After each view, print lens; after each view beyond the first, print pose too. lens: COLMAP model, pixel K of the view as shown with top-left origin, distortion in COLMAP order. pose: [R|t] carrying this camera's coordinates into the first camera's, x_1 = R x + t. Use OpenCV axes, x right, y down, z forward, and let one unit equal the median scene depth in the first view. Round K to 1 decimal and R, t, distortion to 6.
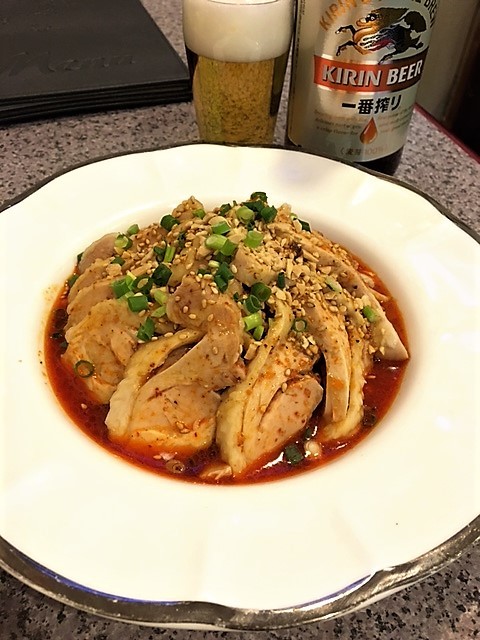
lens RADIAL K [[531.0, 0, 234.8], [0, 531.0, 323.2], [0, 0, 1]] dist [0.036205, -0.053015]
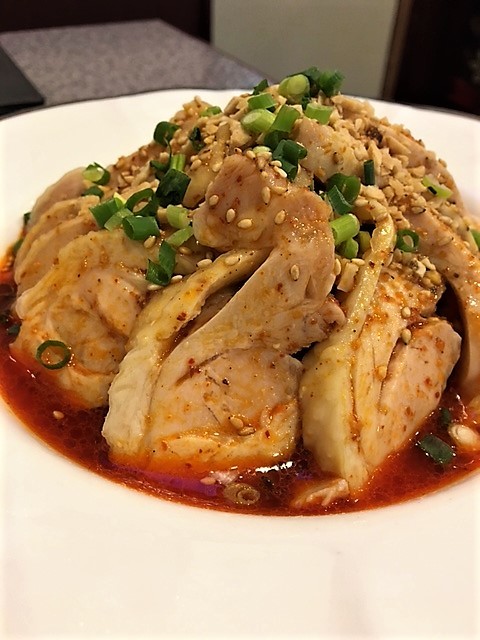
lens RADIAL K [[531.0, 0, 225.4], [0, 531.0, 340.6], [0, 0, 1]] dist [0.036205, -0.053015]
pose [[0.989641, -0.094707, 0.107893, -0.165882], [0.107346, 0.987184, -0.118088, 0.169372], [-0.095327, 0.128446, 0.987124, 0.422277]]
